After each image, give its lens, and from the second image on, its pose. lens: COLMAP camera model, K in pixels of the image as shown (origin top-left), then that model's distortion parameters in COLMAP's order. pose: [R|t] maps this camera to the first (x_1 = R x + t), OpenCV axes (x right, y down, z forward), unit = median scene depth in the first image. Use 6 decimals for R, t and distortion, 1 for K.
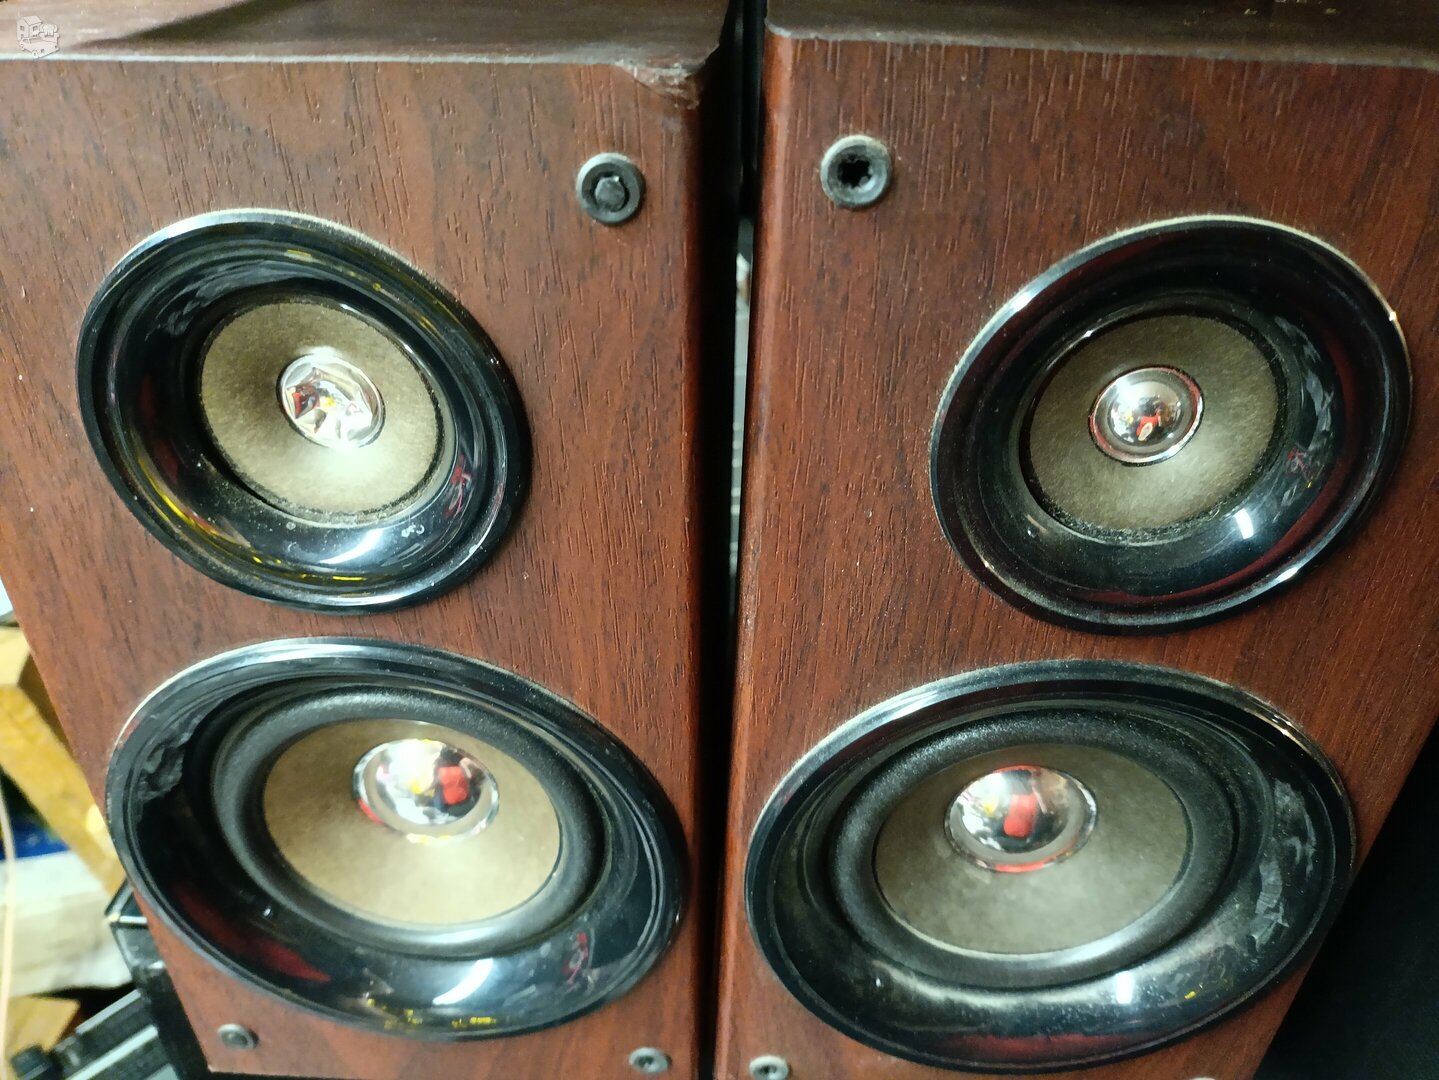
lens RADIAL K [[1195.6, 0, 719.5], [0, 1195.6, 540.0], [0, 0, 1]] dist [0.075756, -0.186382]
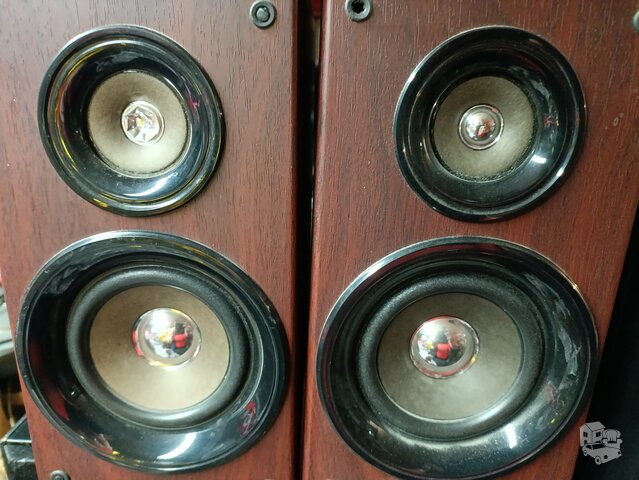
lens RADIAL K [[530.9, 0, 319.5], [0, 530.9, 240.0], [0, 0, 1]] dist [0.075756, -0.186382]
pose [[0.999625, 0.003205, 0.027196, 0.000312], [0.005088, 0.954098, -0.299451, 0.412821], [-0.026907, 0.299477, 0.953724, 0.045569]]
